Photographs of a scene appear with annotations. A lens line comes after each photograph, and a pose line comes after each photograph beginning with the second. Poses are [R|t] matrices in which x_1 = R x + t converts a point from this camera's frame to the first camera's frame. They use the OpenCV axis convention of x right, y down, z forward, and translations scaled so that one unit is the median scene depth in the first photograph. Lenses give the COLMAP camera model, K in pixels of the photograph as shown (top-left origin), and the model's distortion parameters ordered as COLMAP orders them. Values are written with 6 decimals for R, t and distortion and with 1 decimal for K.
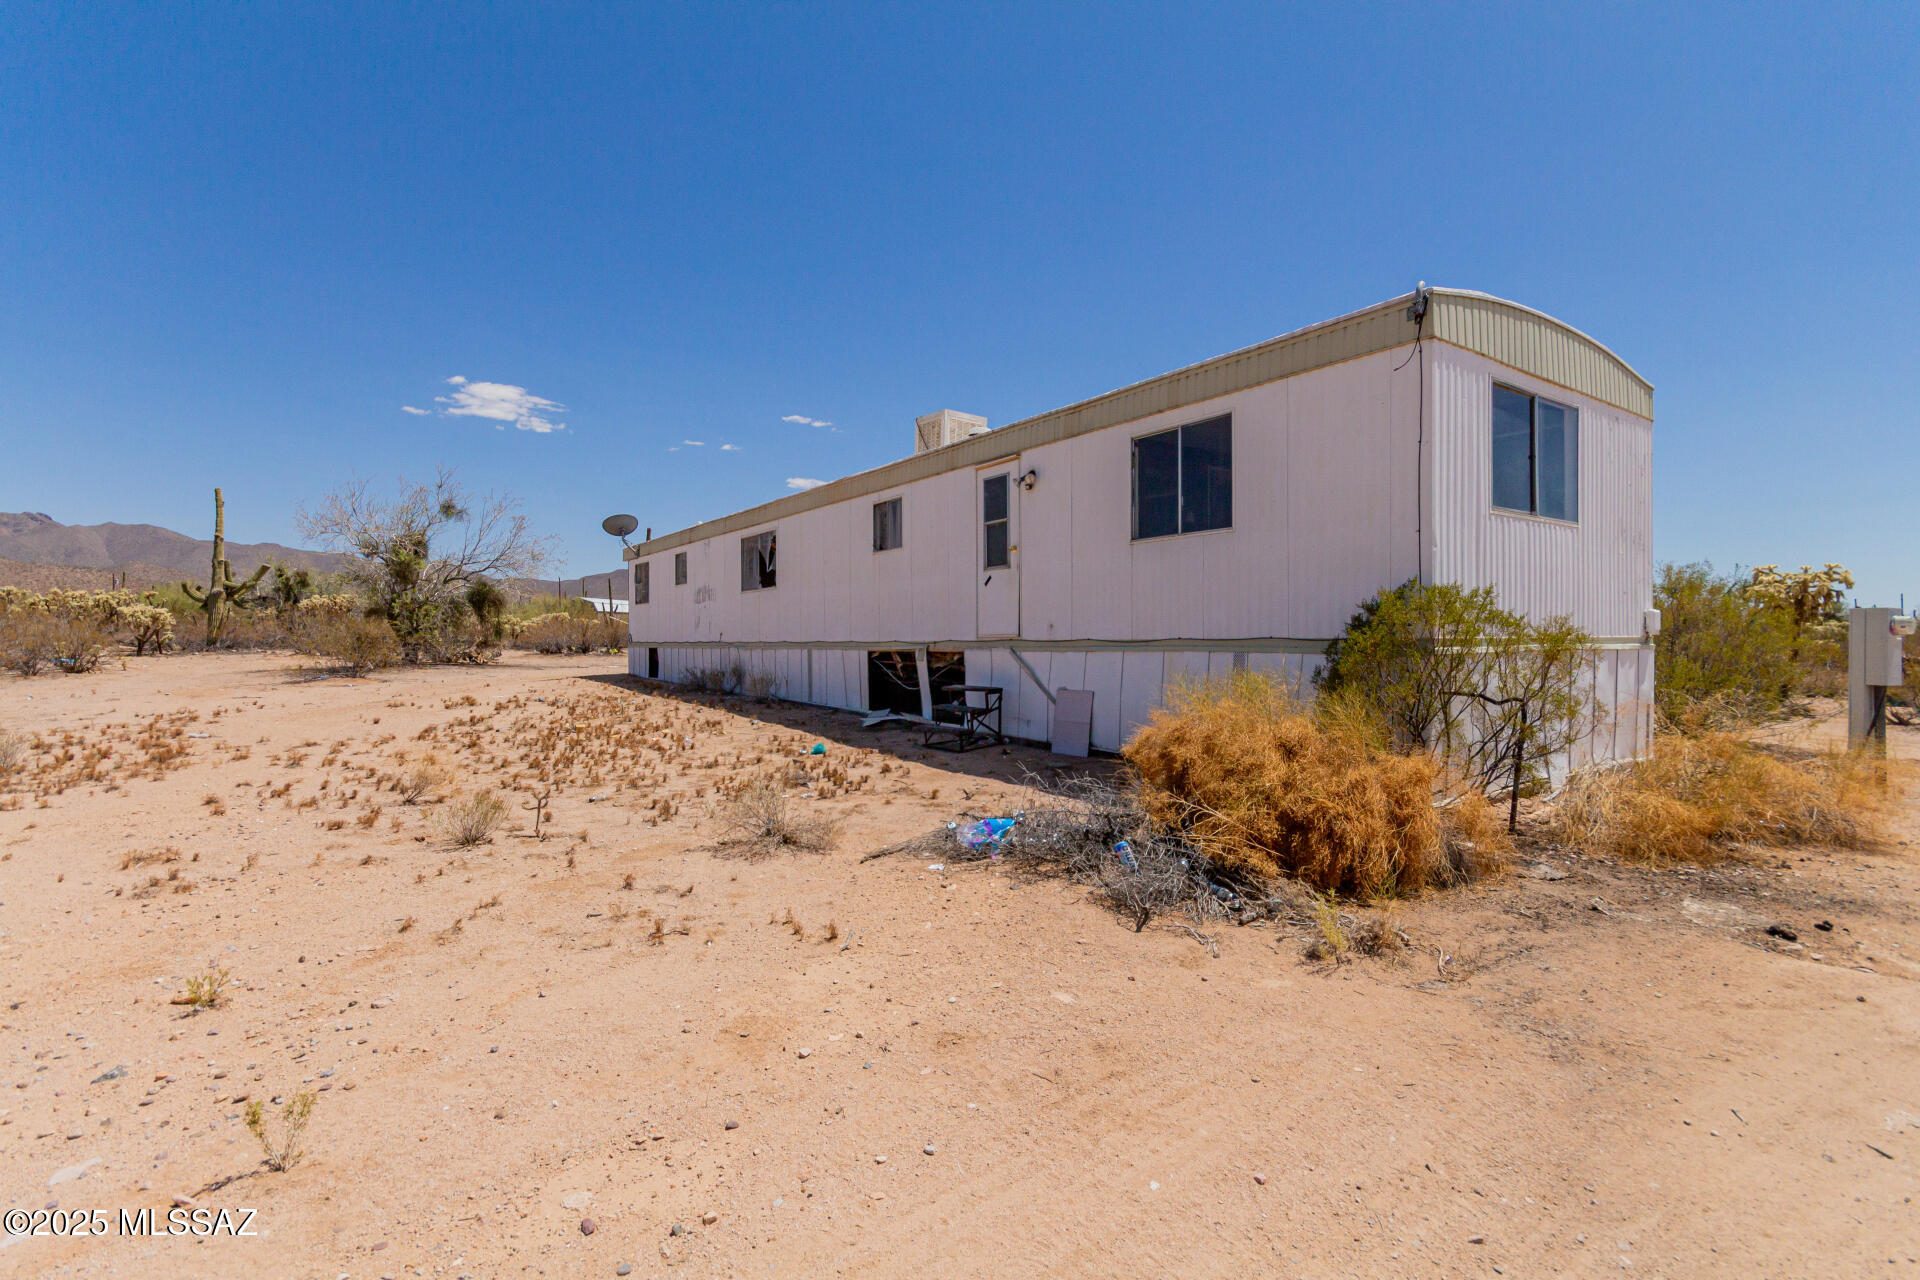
lens RADIAL K [[884.1, 0, 963.9], [0, 884.1, 642.0], [0, 0, 1]] dist [0.020210, 0.000148]
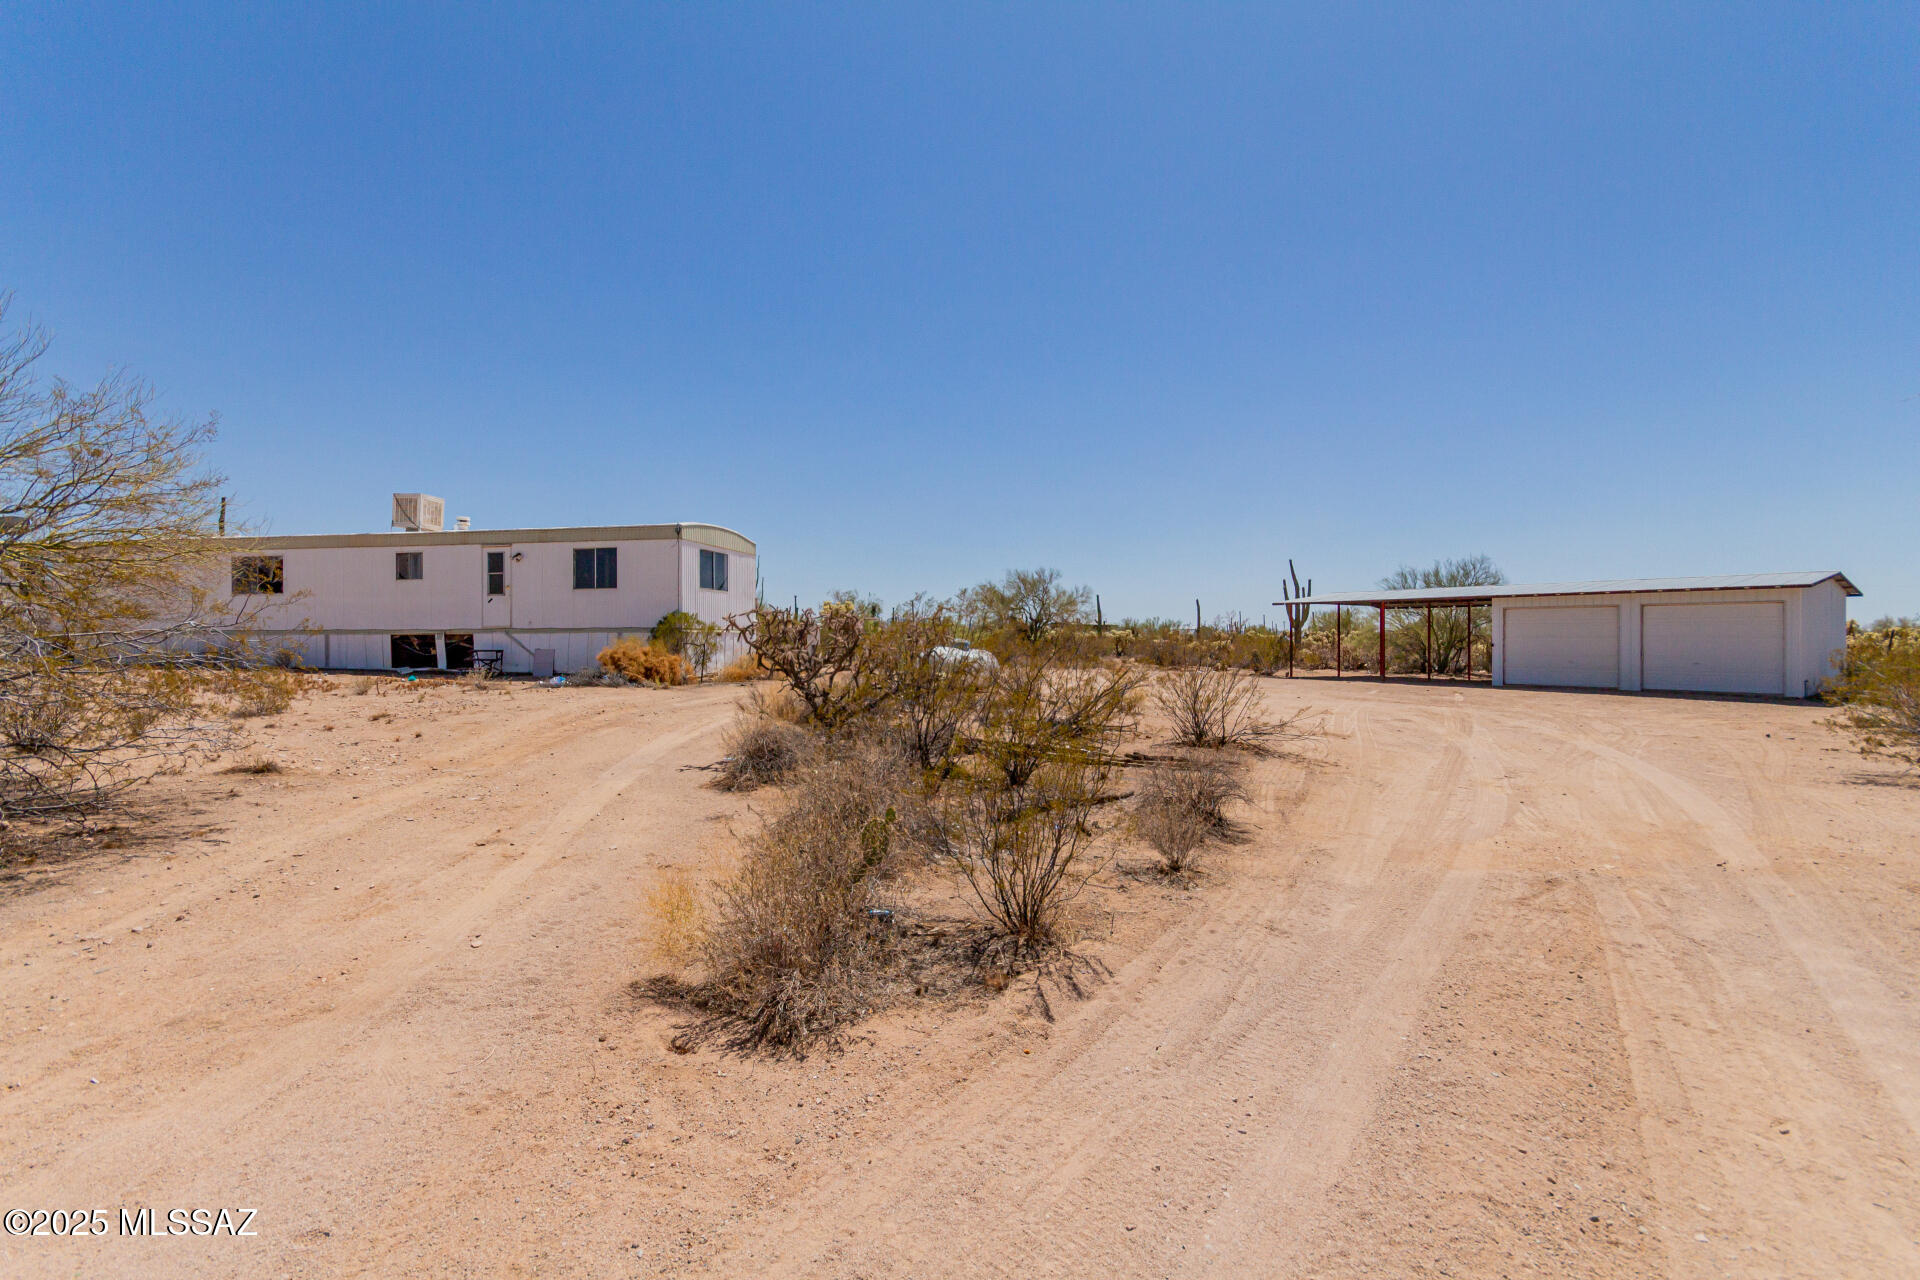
lens RADIAL K [[884.1, 0, 963.3], [0, 884.1, 643.5], [0, 0, 1]] dist [0.020210, 0.000148]
pose [[0.722065, 0.002297, 0.691821, -0.664628], [0.001592, 0.999986, -0.004982, 0.048765], [-0.691823, 0.004699, 0.722051, -1.400781]]
